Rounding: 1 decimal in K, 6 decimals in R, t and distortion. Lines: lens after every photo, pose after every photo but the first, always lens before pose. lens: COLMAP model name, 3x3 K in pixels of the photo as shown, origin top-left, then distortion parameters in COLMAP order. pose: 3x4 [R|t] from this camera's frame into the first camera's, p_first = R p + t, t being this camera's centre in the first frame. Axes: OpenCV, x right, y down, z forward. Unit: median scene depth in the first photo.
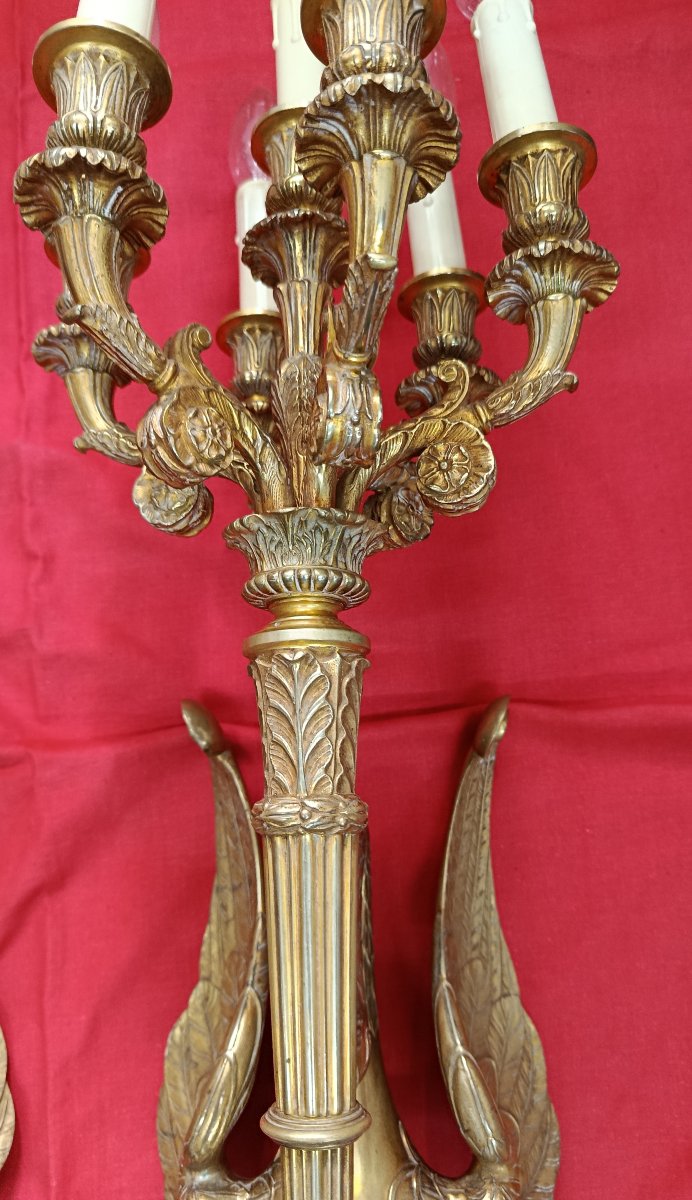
lens RADIAL K [[877.0, 0, 346.0], [0, 877.0, 600.0], [0, 0, 1]] dist [-0.024262, -0.005808]
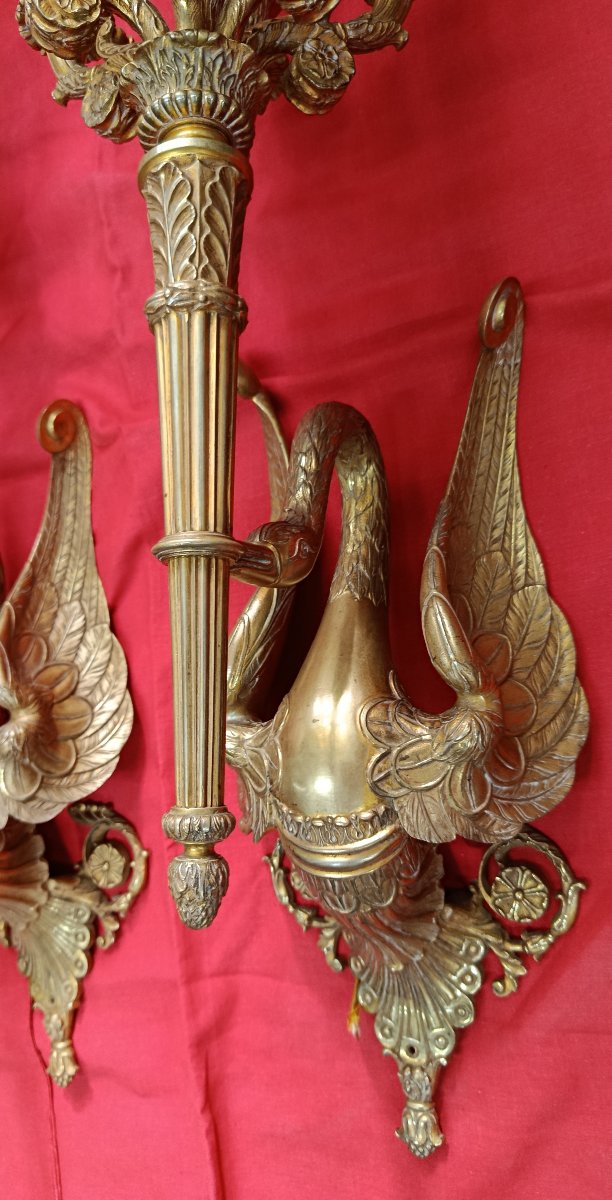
lens RADIAL K [[858.3, 0, 241.2], [0, 858.3, 597.0], [0, 0, 1]] dist [0.001318, -0.004329]
pose [[0.887490, -0.062833, -0.456523, 0.347889], [0.110720, 0.990716, 0.078885, 0.367343], [0.447328, -0.120556, 0.886208, -0.009781]]
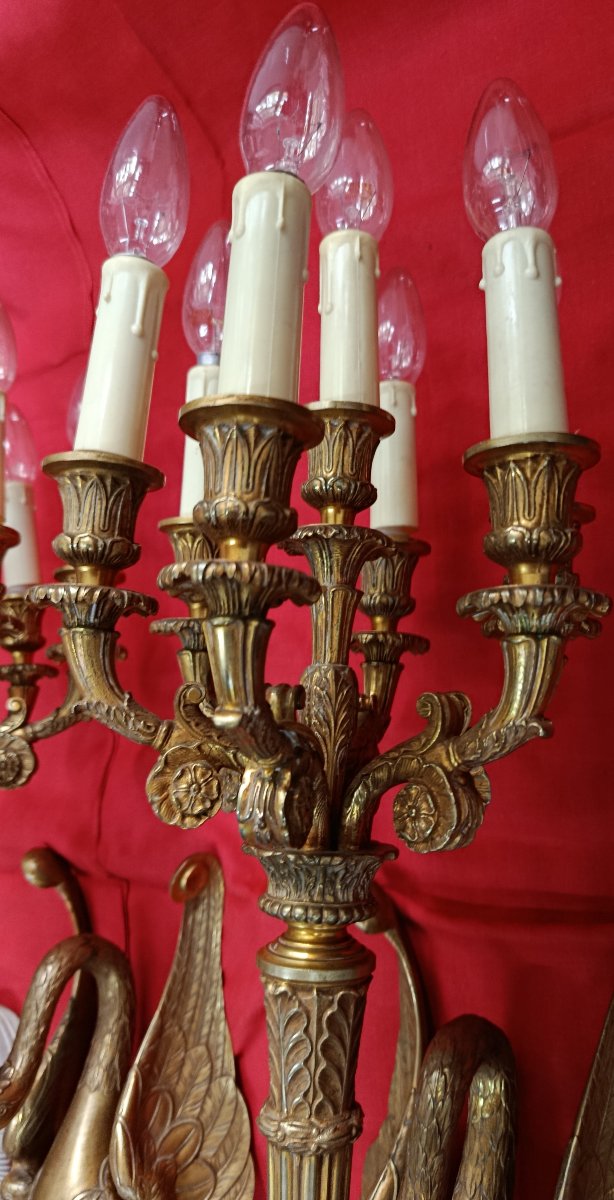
lens RADIAL K [[855.1, 0, 307.0], [0, 855.1, 600.0], [0, 0, 1]] dist [-0.046064, -0.005935]
pose [[0.836670, -0.035286, -0.546569, 0.389666], [0.084741, 0.994246, 0.065531, -0.333164], [0.541112, -0.101145, 0.834846, 0.120940]]
